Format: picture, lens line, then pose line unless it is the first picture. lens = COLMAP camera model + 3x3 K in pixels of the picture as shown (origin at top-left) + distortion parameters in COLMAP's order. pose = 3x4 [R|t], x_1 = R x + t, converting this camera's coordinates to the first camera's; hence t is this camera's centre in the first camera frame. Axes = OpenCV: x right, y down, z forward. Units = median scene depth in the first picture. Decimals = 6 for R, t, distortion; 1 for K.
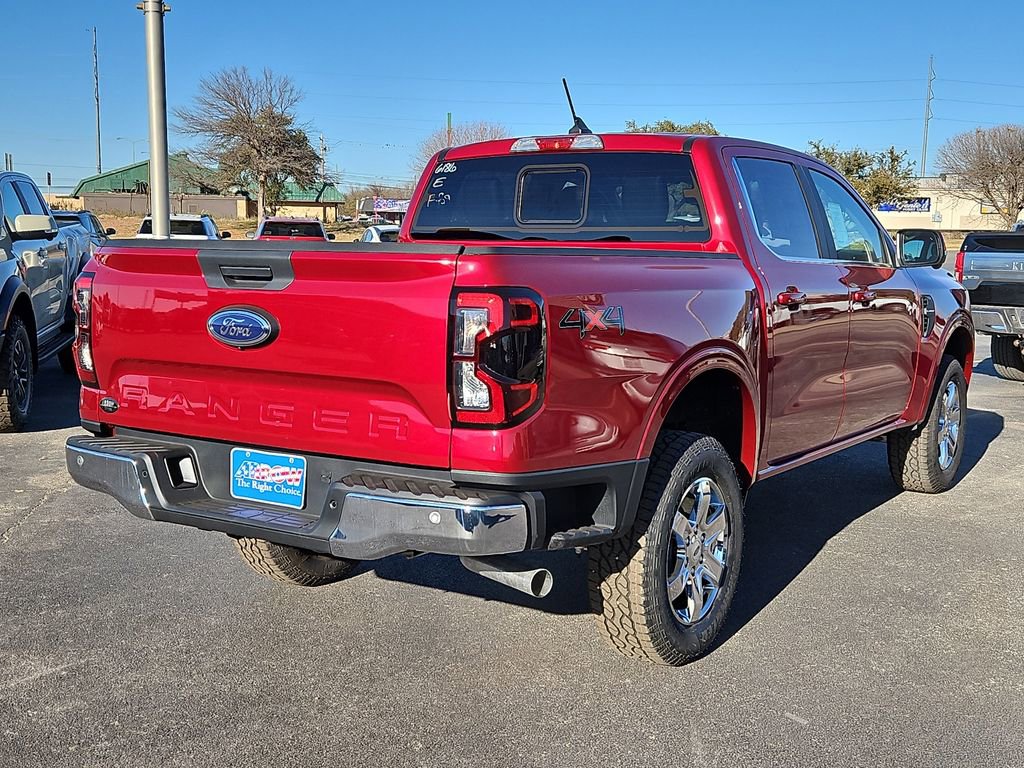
lens RADIAL K [[1252.0, 0, 518.8], [0, 1252.0, 382.4], [0, 0, 1]] dist [0.095013, 0.000000]
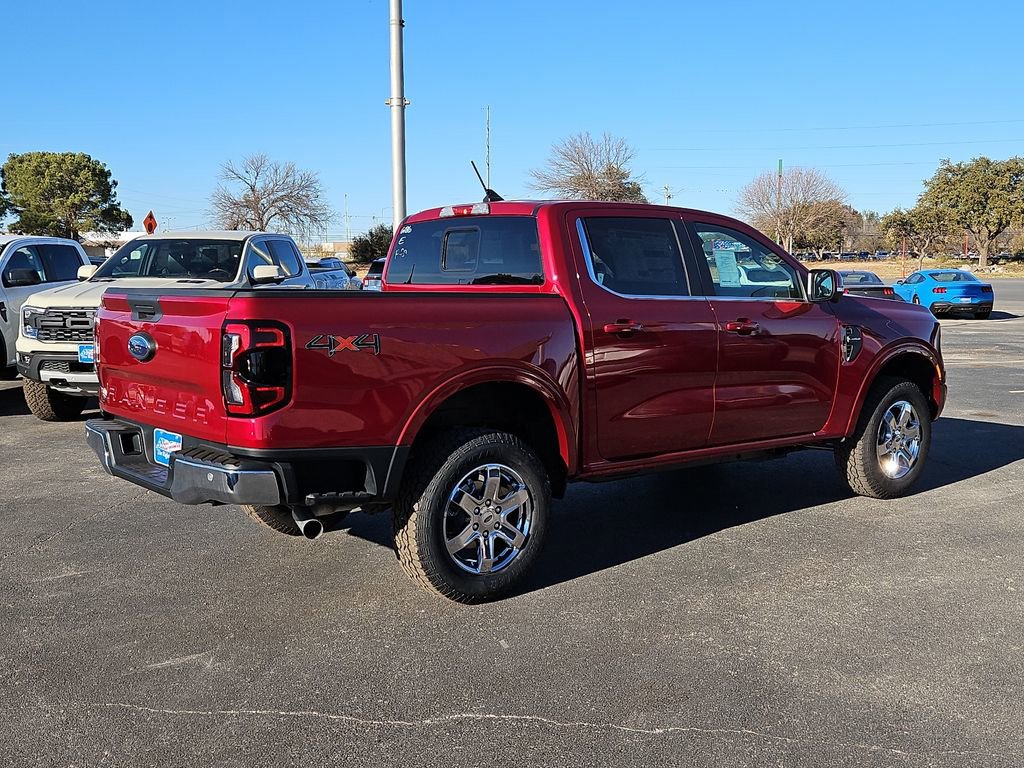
lens RADIAL K [[1100.8, 0, 507.1], [0, 1100.8, 385.7], [0, 0, 1]] dist [0.077387, 0.000000]
pose [[0.950294, 0.018420, -0.310810, 0.560651], [-0.022405, 0.999706, -0.009256, 0.004538], [0.310548, 0.015759, 0.950427, -0.106180]]
